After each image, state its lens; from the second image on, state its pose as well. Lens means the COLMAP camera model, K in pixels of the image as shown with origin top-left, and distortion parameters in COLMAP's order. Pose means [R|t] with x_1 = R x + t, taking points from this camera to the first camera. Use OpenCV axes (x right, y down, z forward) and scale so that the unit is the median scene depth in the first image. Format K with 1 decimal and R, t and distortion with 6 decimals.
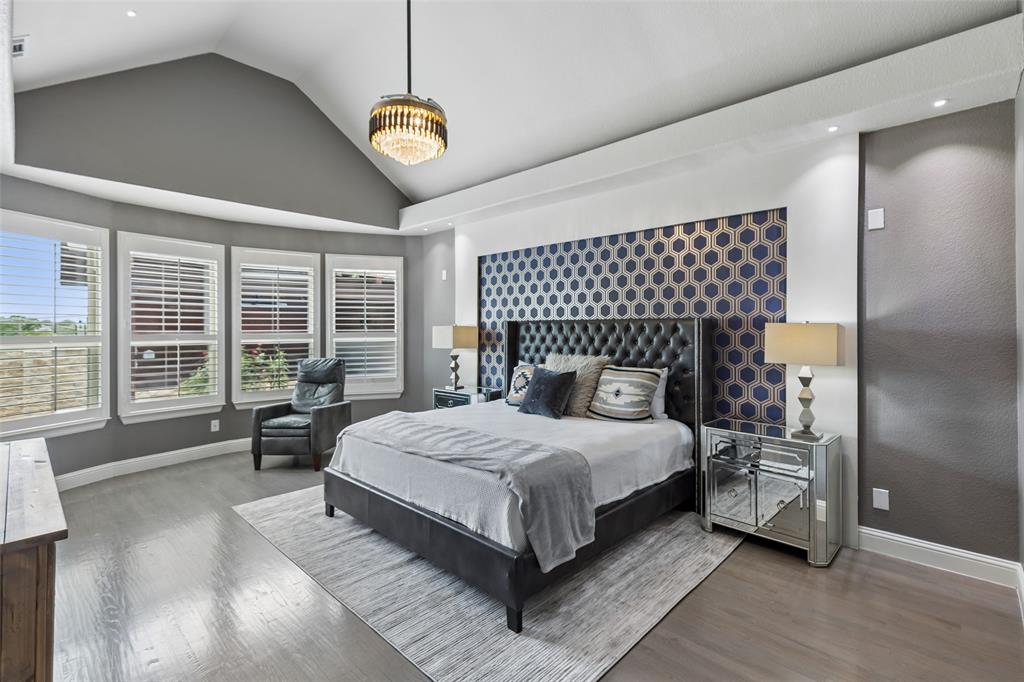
lens RADIAL K [[468.4, 0, 515.3], [0, 468.4, 332.5], [0, 0, 1]] dist [0.013749, -0.003650]
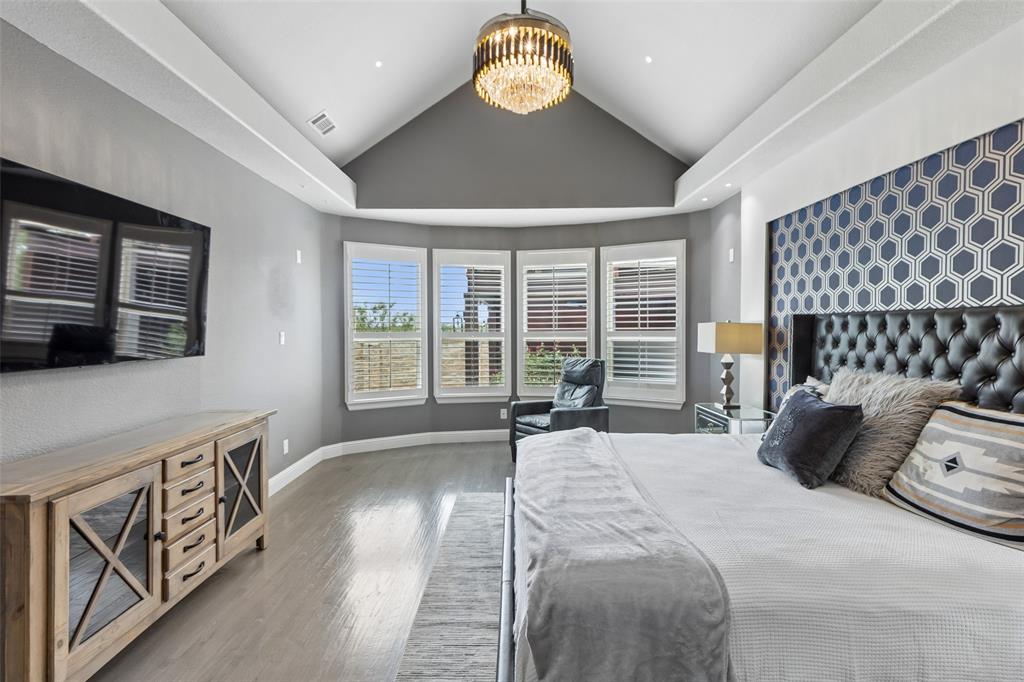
lens RADIAL K [[468.4, 0, 507.9], [0, 468.4, 339.6], [0, 0, 1]] dist [0.013749, -0.003650]
pose [[0.687502, 0.017784, -0.725965, 0.184336], [-0.002805, 0.999758, 0.021835, -0.002423], [0.726177, -0.012975, 0.687385, 0.261985]]
